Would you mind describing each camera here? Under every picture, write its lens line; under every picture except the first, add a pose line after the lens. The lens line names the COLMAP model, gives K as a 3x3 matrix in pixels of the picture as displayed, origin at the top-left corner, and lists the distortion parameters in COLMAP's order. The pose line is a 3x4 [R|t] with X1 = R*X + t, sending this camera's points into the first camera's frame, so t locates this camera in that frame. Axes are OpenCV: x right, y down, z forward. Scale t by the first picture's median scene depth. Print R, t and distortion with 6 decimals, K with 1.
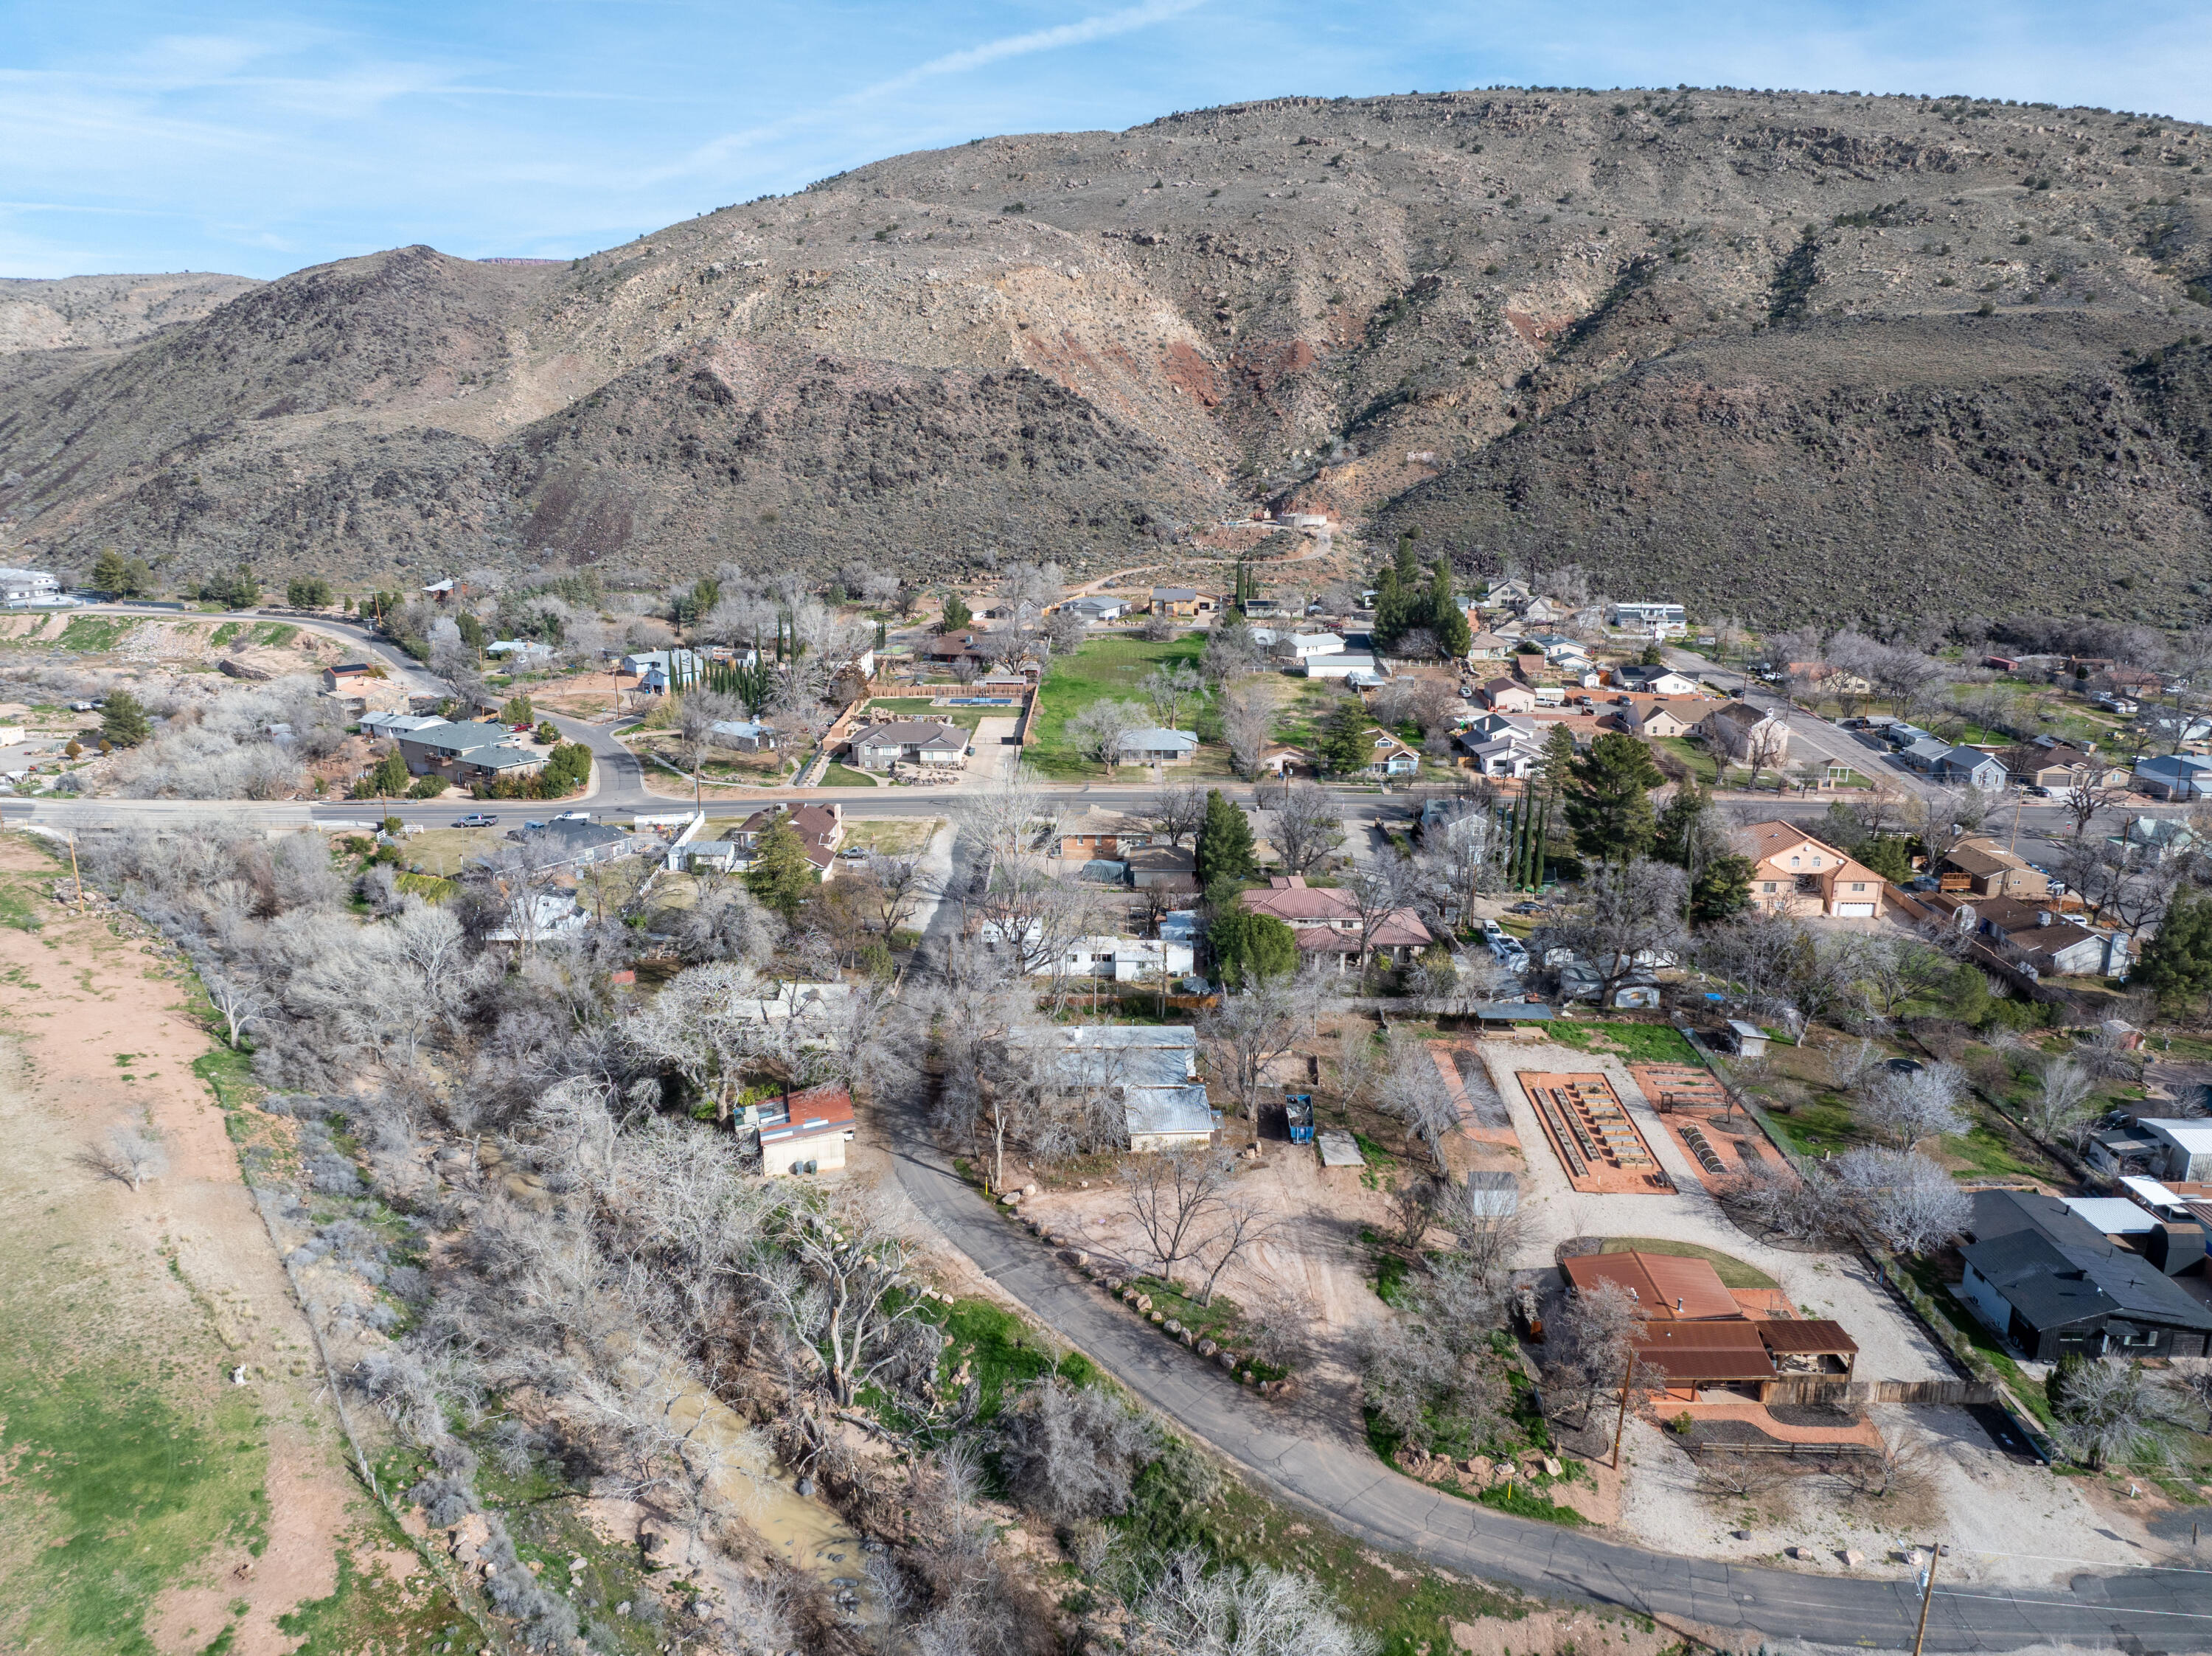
lens RADIAL K [[1560.7, 0, 1111.6], [0, 1560.7, 823.0], [0, 0, 1]] dist [-0.036873, -0.000274]
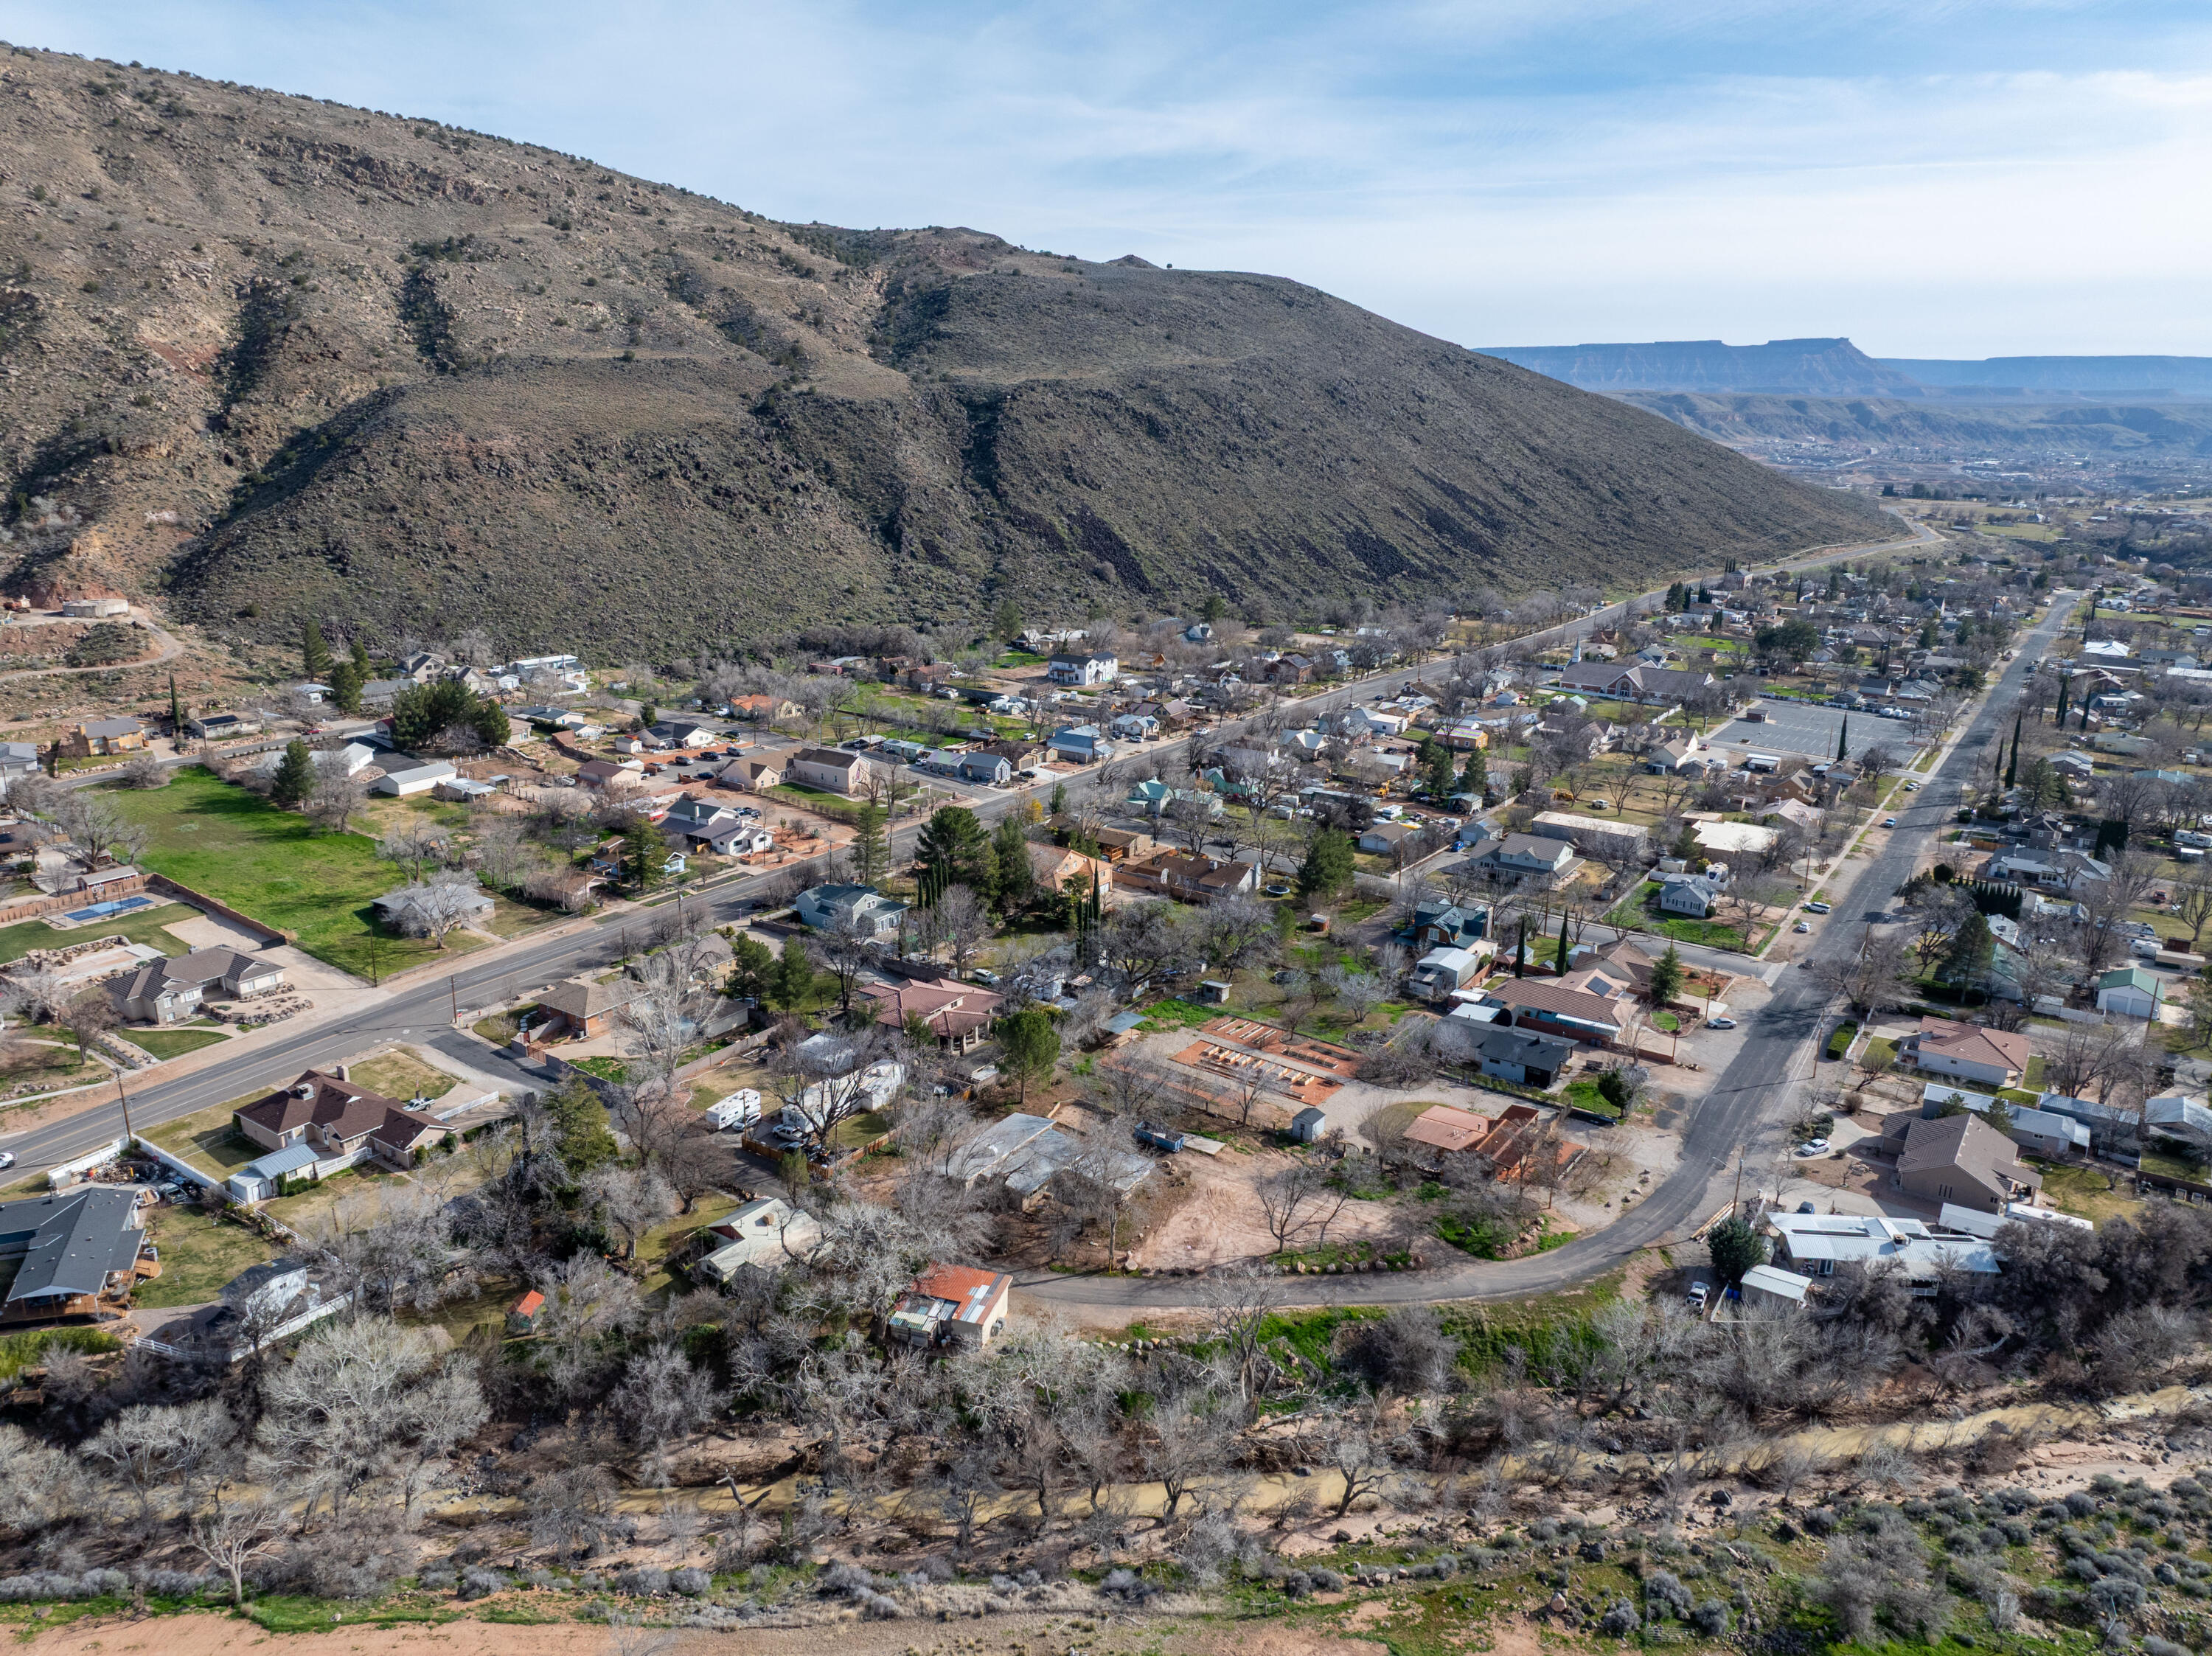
lens RADIAL K [[1558.9, 0, 1110.7], [0, 1558.9, 824.5], [0, 0, 1]] dist [-0.036824, 0.003163]
pose [[0.547898, -0.220827, 0.806872, -0.293028], [0.193373, 0.971839, 0.134668, -0.085131], [-0.813889, 0.082243, 0.575171, 0.058864]]
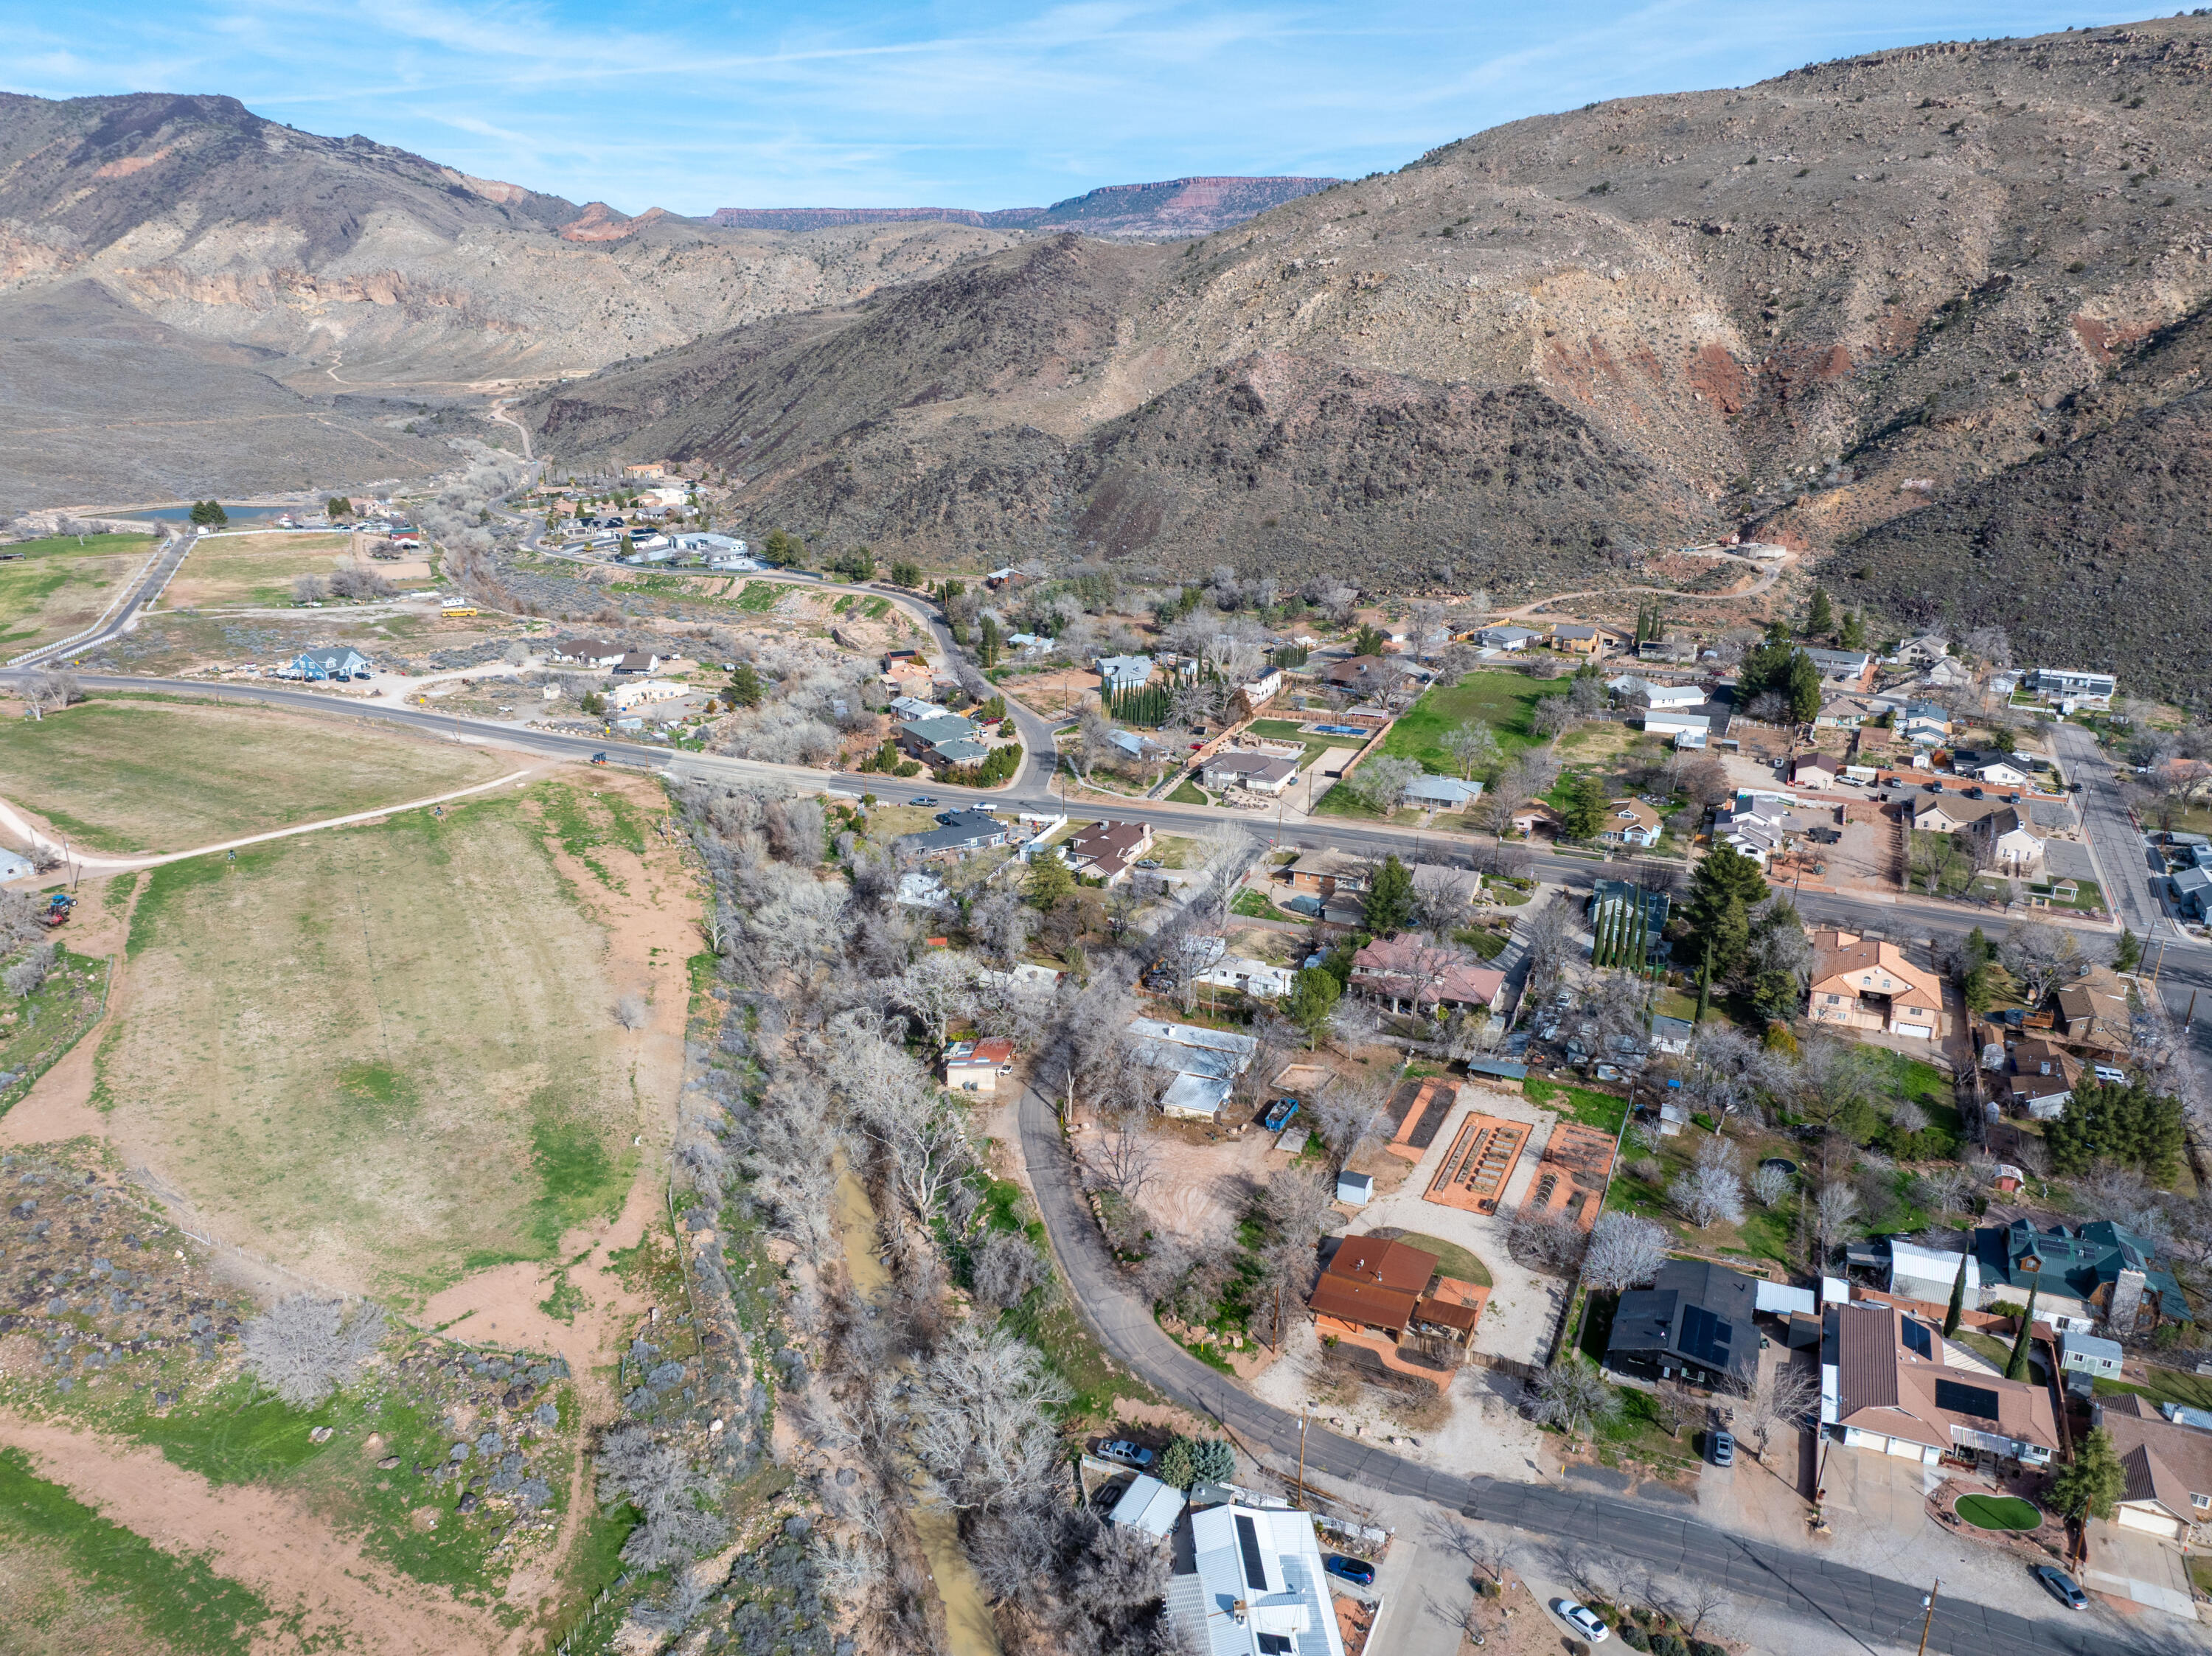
lens RADIAL K [[1559.4, 0, 1110.2], [0, 1559.4, 825.4], [0, 0, 1]] dist [-0.035555, -0.011631]
pose [[0.913838, 0.118632, -0.388364, 0.152949], [-0.095455, 0.992332, 0.078515, -0.054586], [0.394701, -0.034679, 0.918155, -0.122736]]
